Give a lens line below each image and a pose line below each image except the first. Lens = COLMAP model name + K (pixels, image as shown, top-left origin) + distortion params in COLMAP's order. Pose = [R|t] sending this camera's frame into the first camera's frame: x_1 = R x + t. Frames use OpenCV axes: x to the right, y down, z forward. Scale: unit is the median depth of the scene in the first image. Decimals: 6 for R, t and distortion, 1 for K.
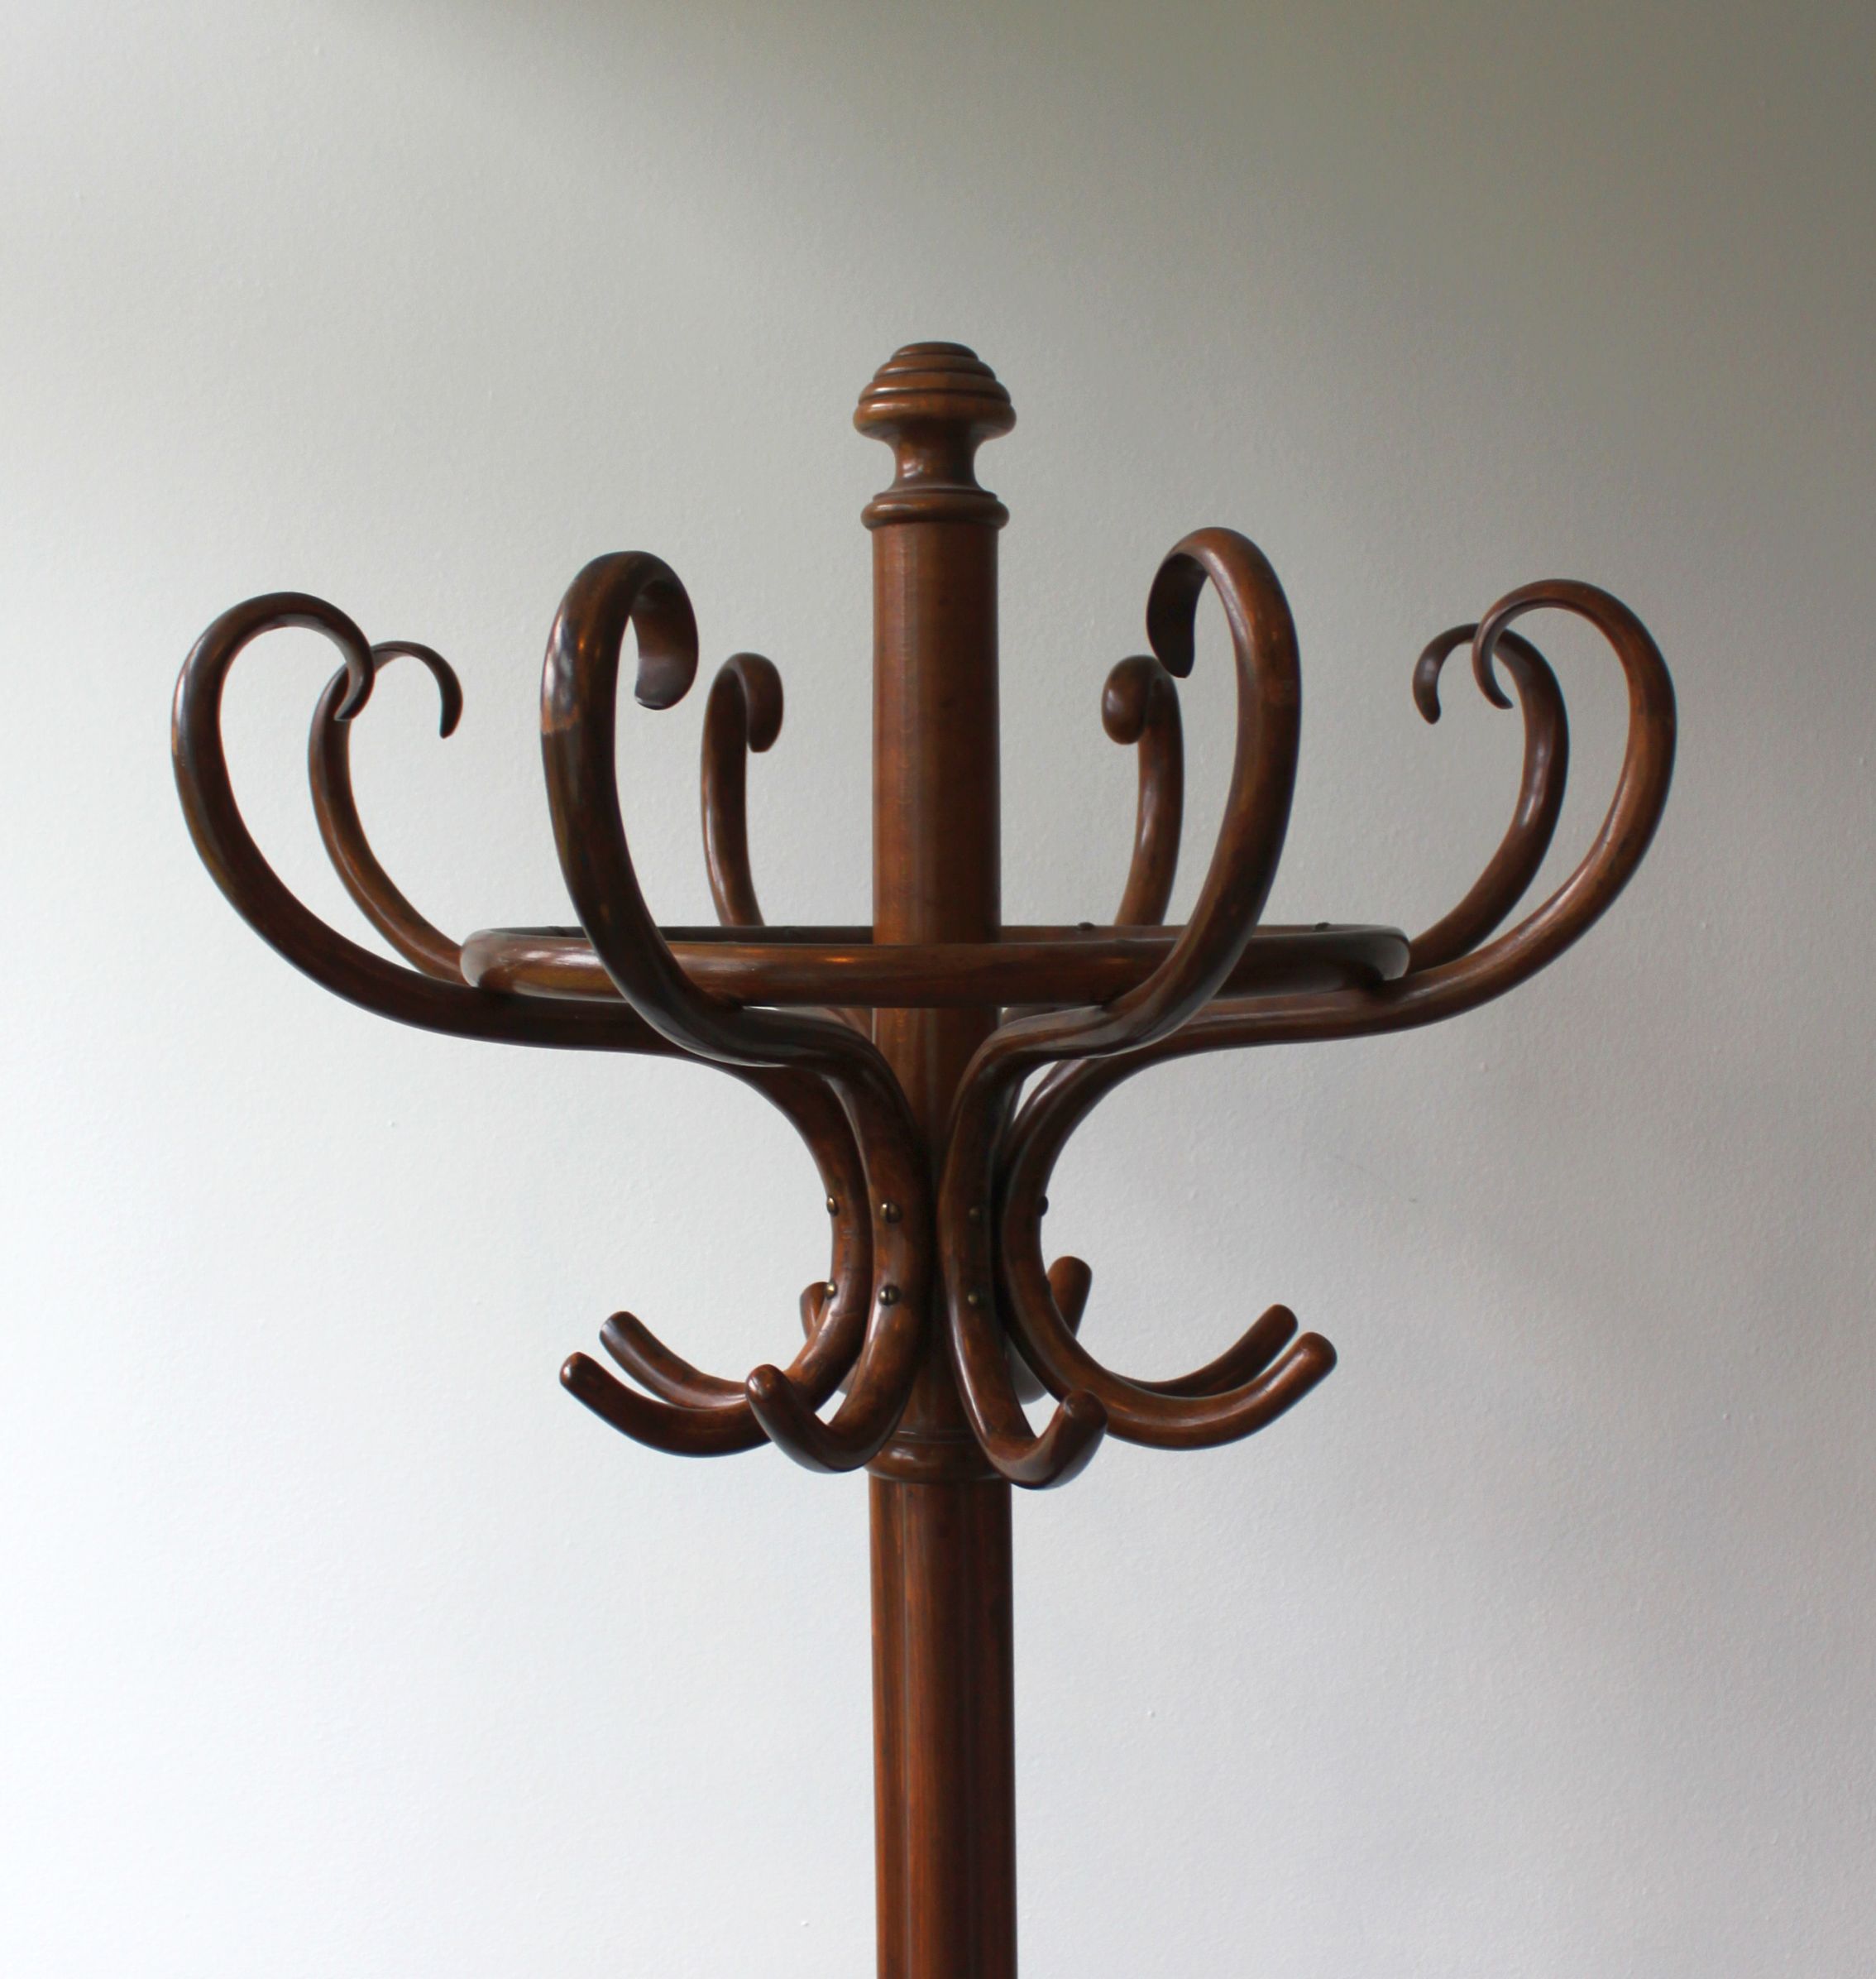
lens RADIAL K [[3093.5, 0, 943.1], [0, 3093.5, 992.6], [0, 0, 1]] dist [-0.169417, 0.000000]
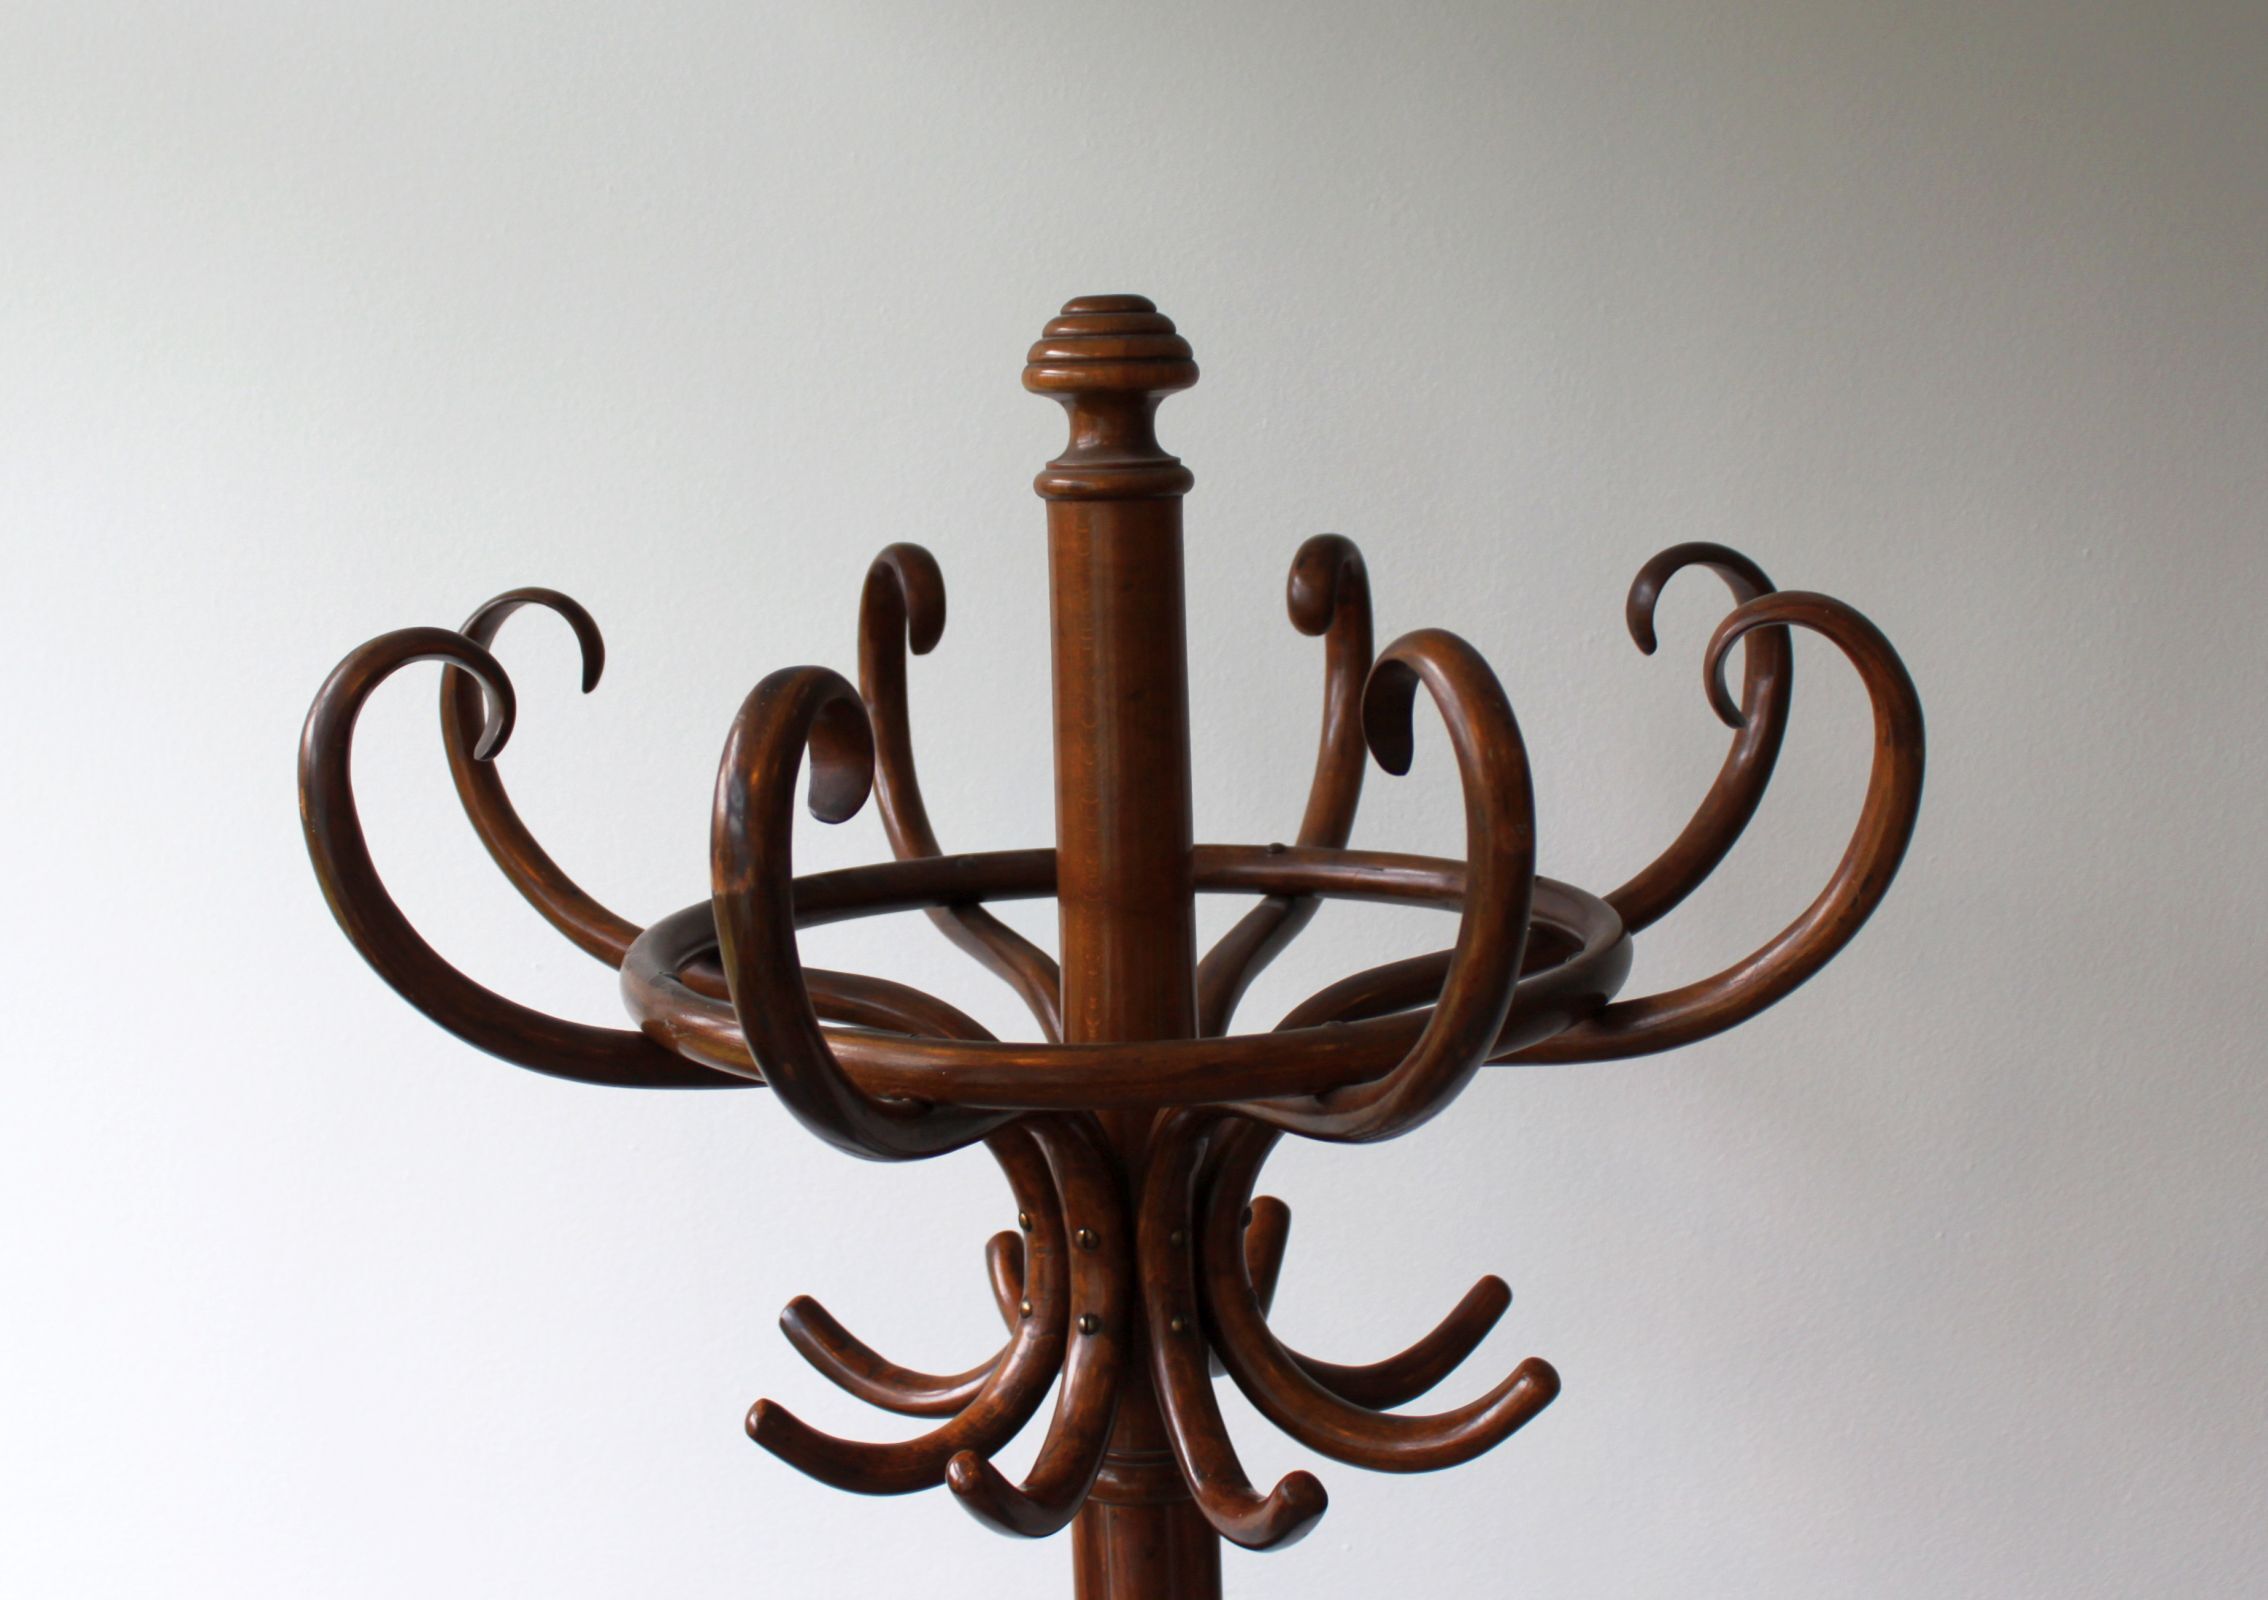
lens RADIAL K [[3209.4, 0, 1128.4], [0, 3209.4, 794.9], [0, 0, 1]] dist [-0.134405, 0.000000]
pose [[0.999519, -0.027059, 0.015168, -0.015483], [0.025354, 0.994346, 0.103120, -0.162565], [-0.017872, -0.102686, 0.994553, 0.036891]]
